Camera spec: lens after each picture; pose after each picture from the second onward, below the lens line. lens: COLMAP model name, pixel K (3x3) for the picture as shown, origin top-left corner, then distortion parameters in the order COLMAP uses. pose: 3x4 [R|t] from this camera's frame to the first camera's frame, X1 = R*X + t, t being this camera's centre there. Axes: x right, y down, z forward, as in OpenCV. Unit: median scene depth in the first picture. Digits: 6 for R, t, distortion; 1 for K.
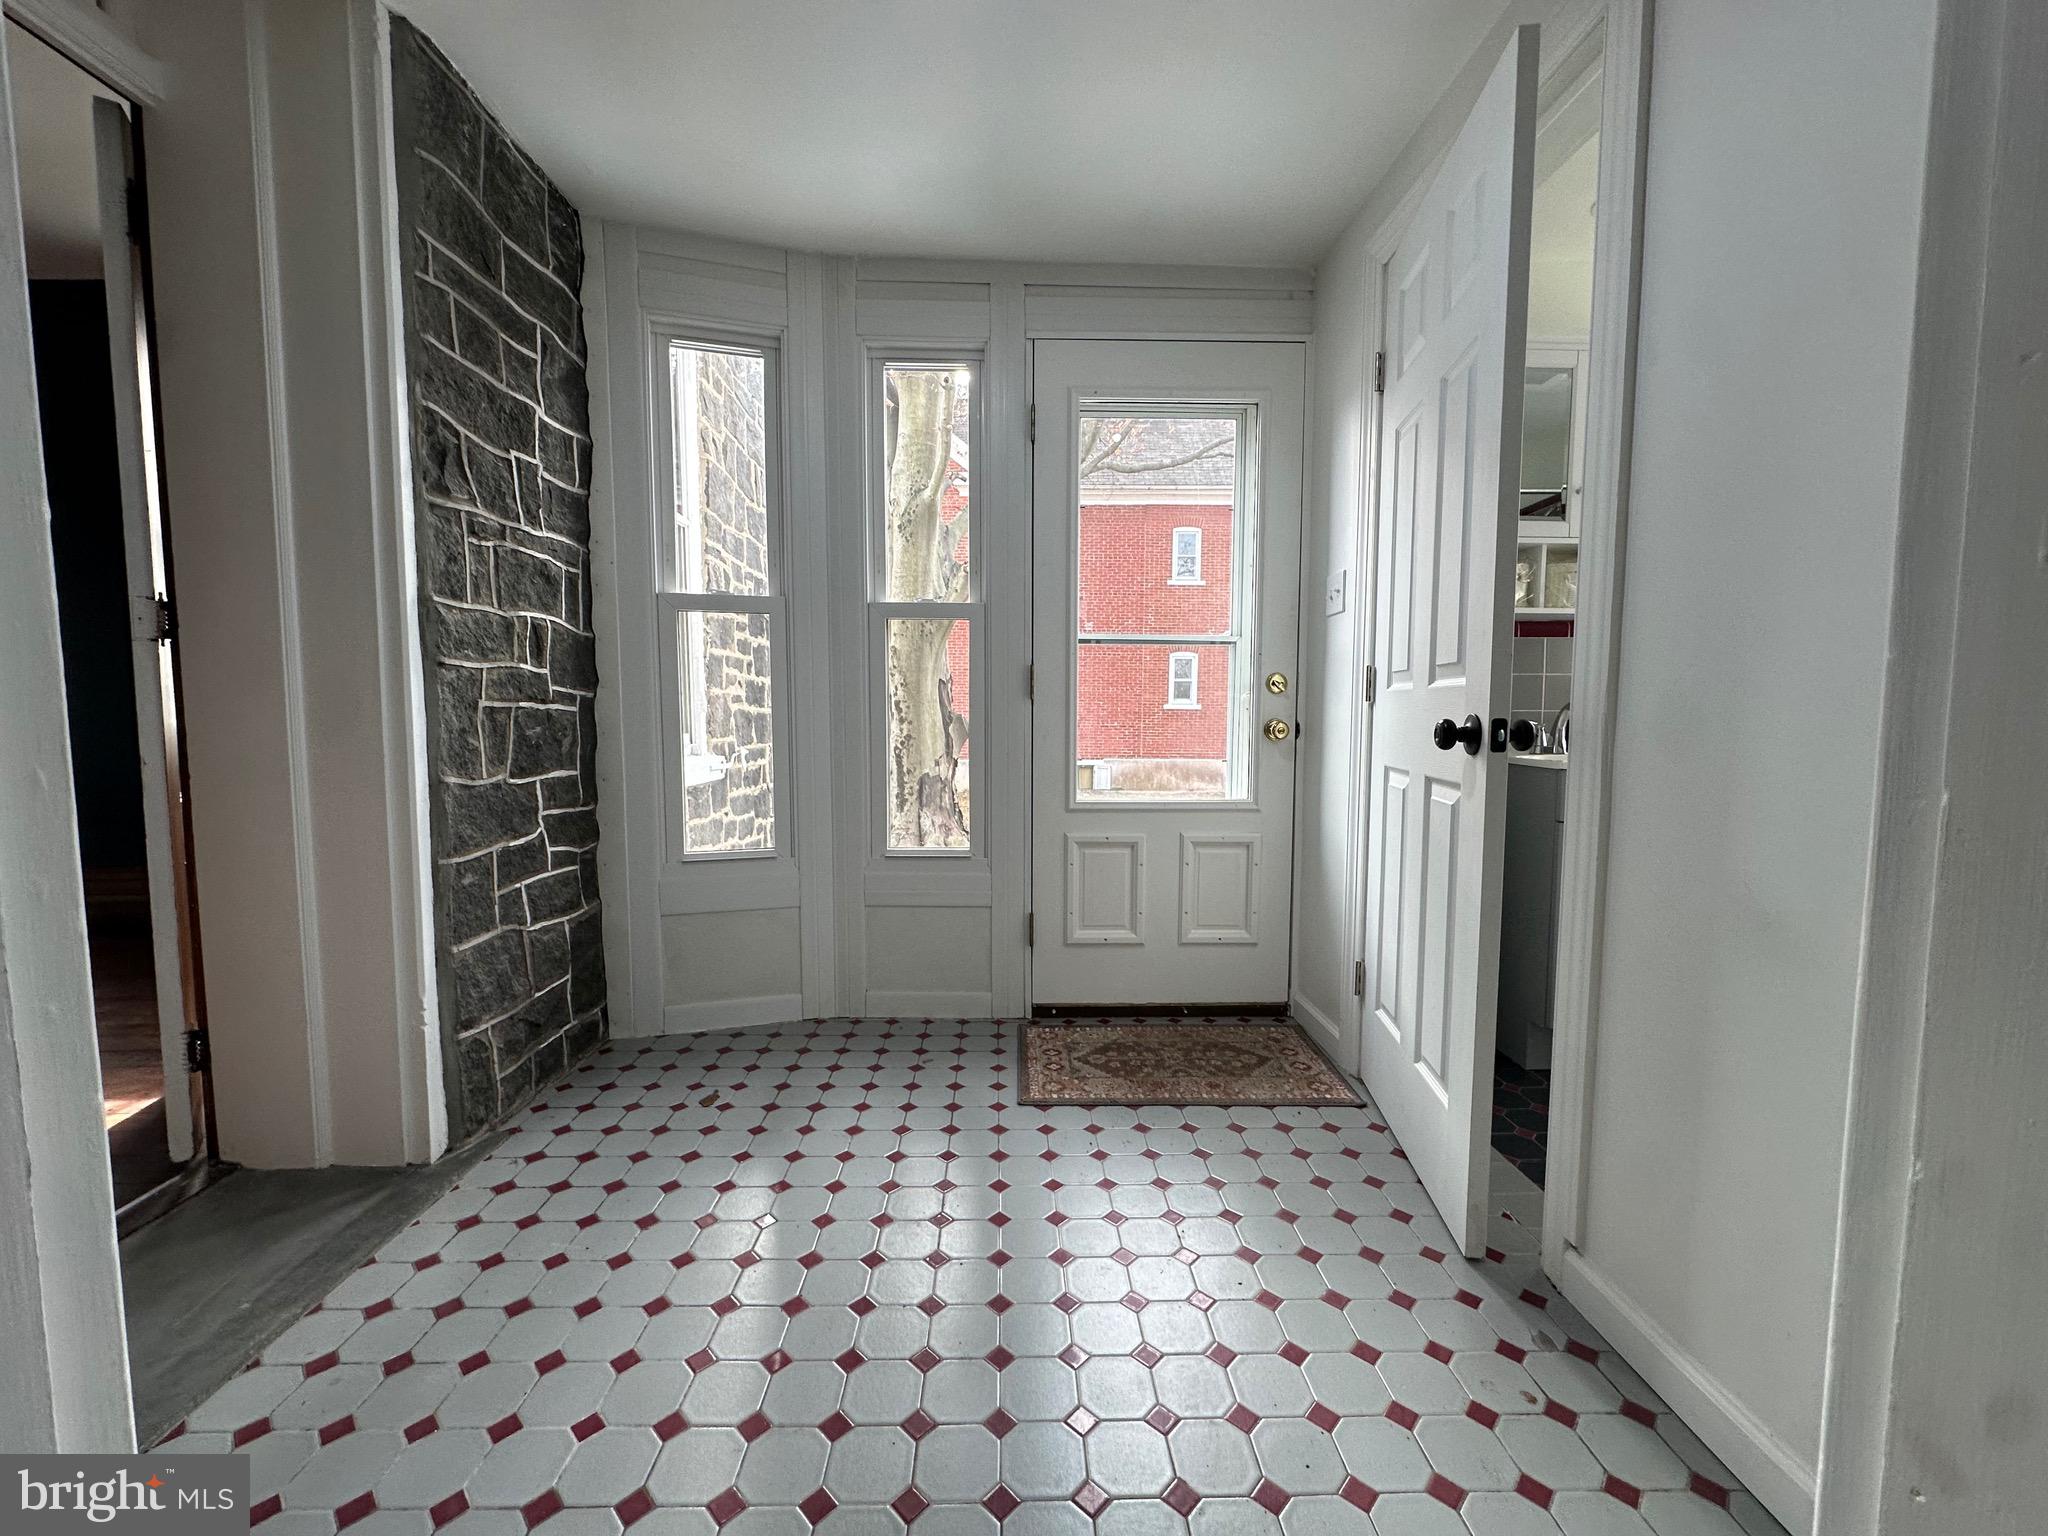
lens RADIAL K [[815.3, 0, 1023.9], [0, 815.3, 765.1], [0, 0, 1]] dist [-0.001465, -0.000134]
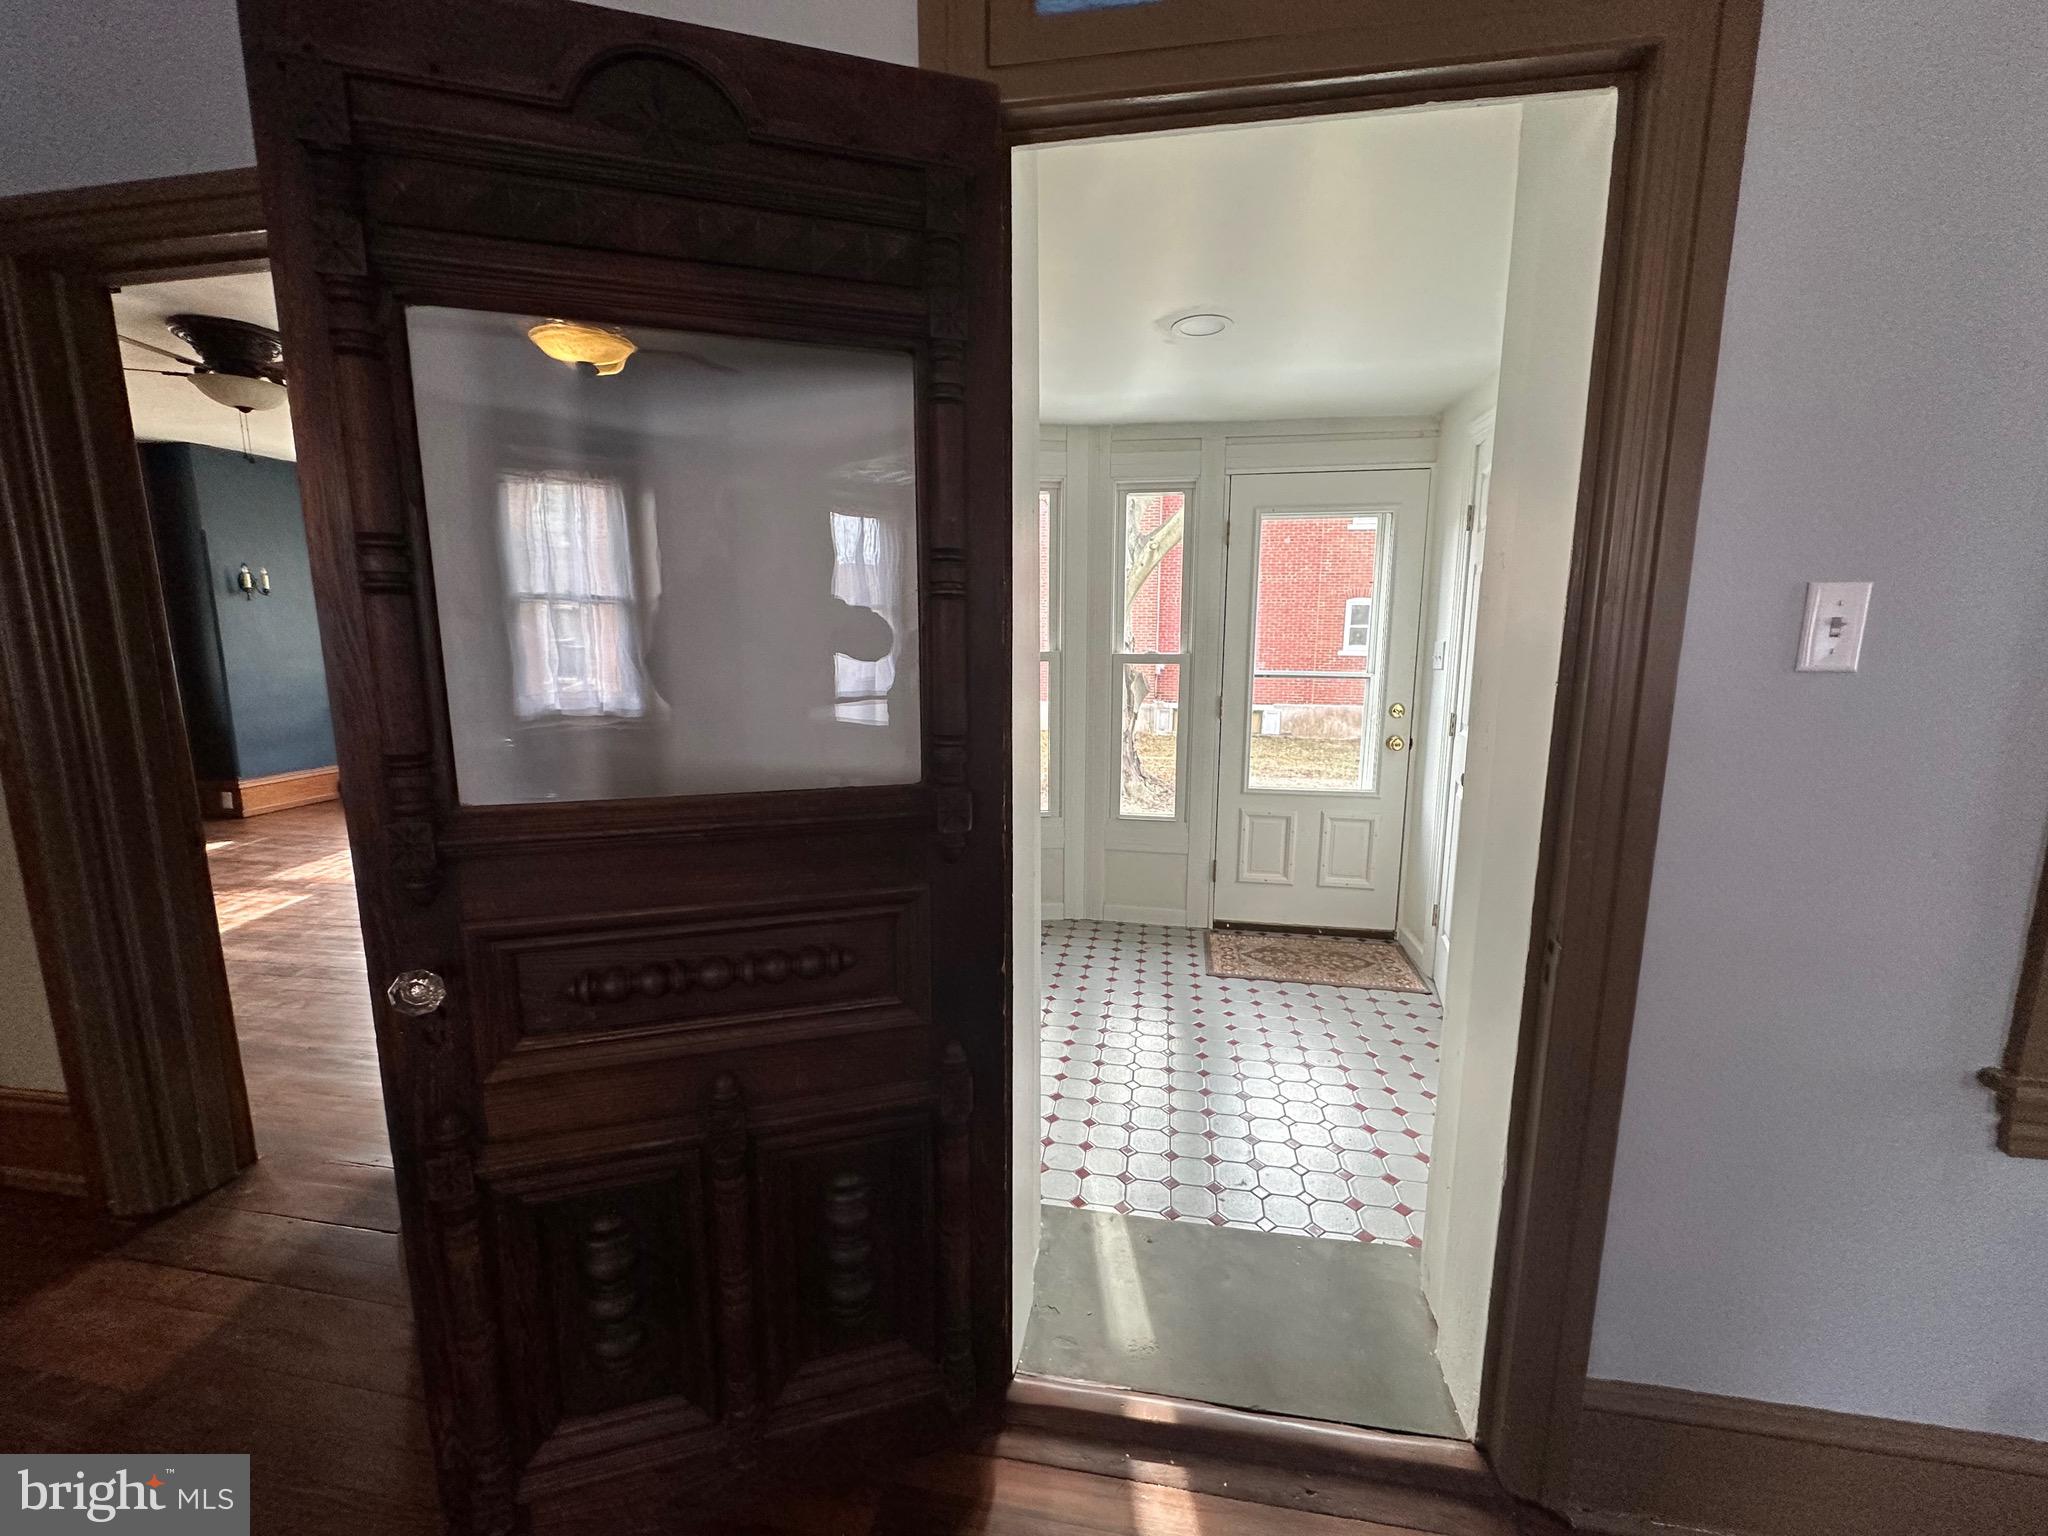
lens RADIAL K [[815.3, 0, 1024.2], [0, 815.3, 765.4], [0, 0, 1]] dist [-0.001465, -0.000134]
pose [[0.980112, 0.031312, -0.195960, -0.049433], [-0.014487, 0.996128, 0.086710, -0.124676], [0.197917, -0.082146, 0.976771, -0.555622]]
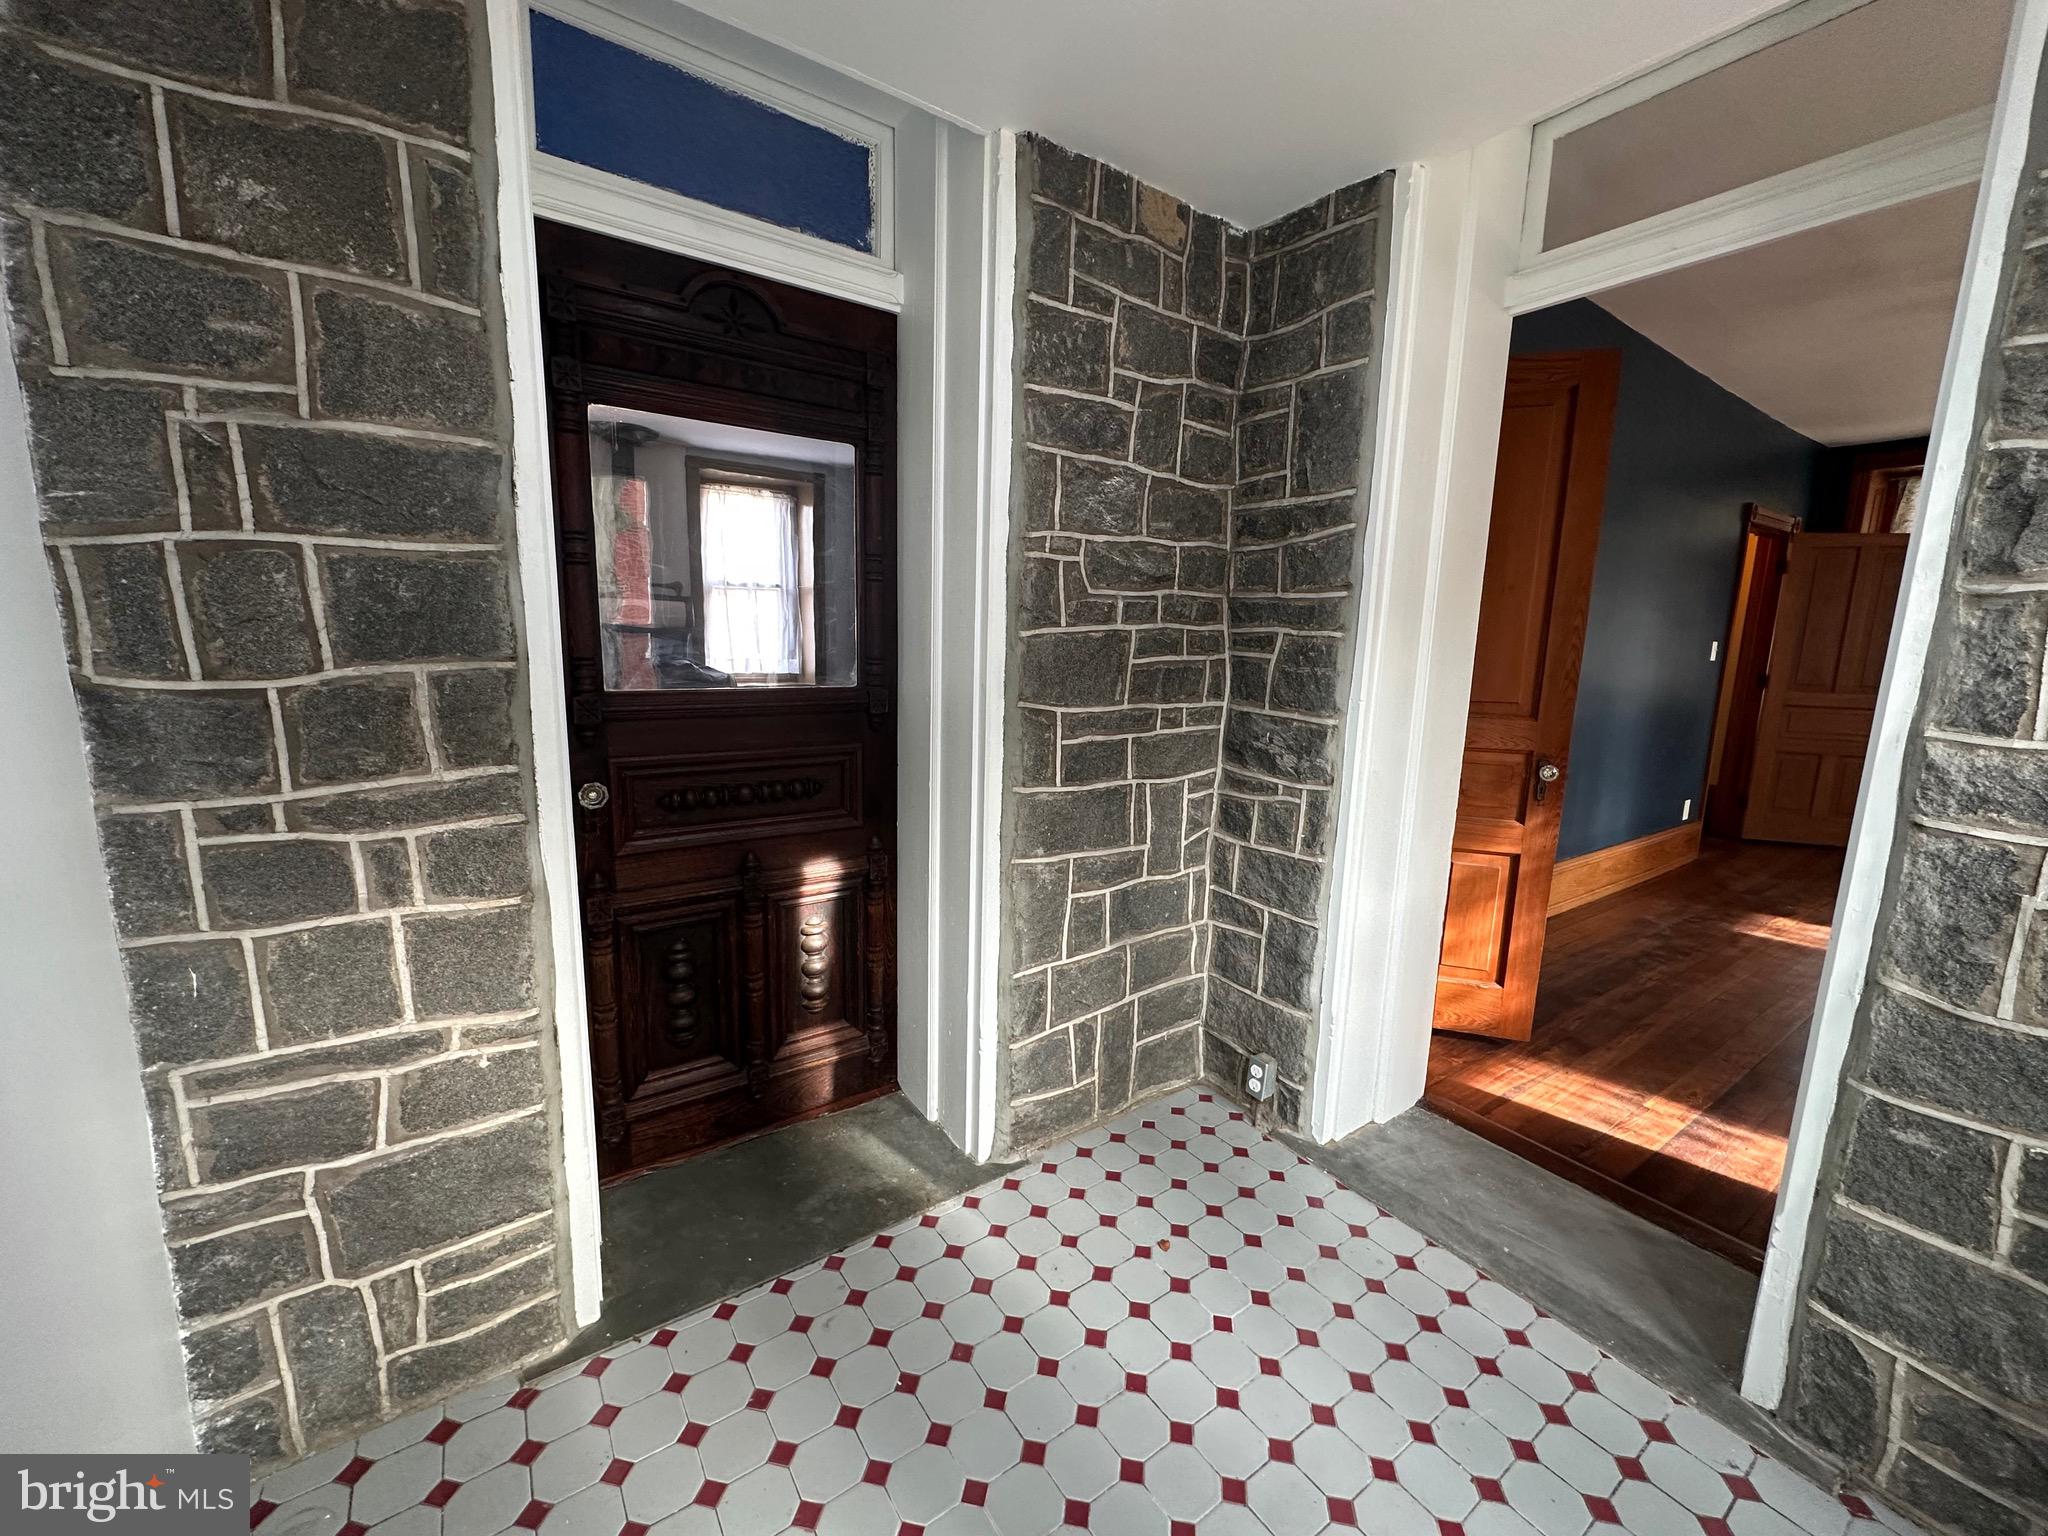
lens RADIAL K [[815.3, 0, 1024.6], [0, 815.3, 774.4], [0, 0, 1]] dist [-0.001465, -0.000134]
pose [[-0.833228, 0.070722, -0.548389, 0.212465], [-0.067532, 0.971345, 0.227876, -0.191850], [0.548791, 0.226906, -0.804576, 0.791770]]
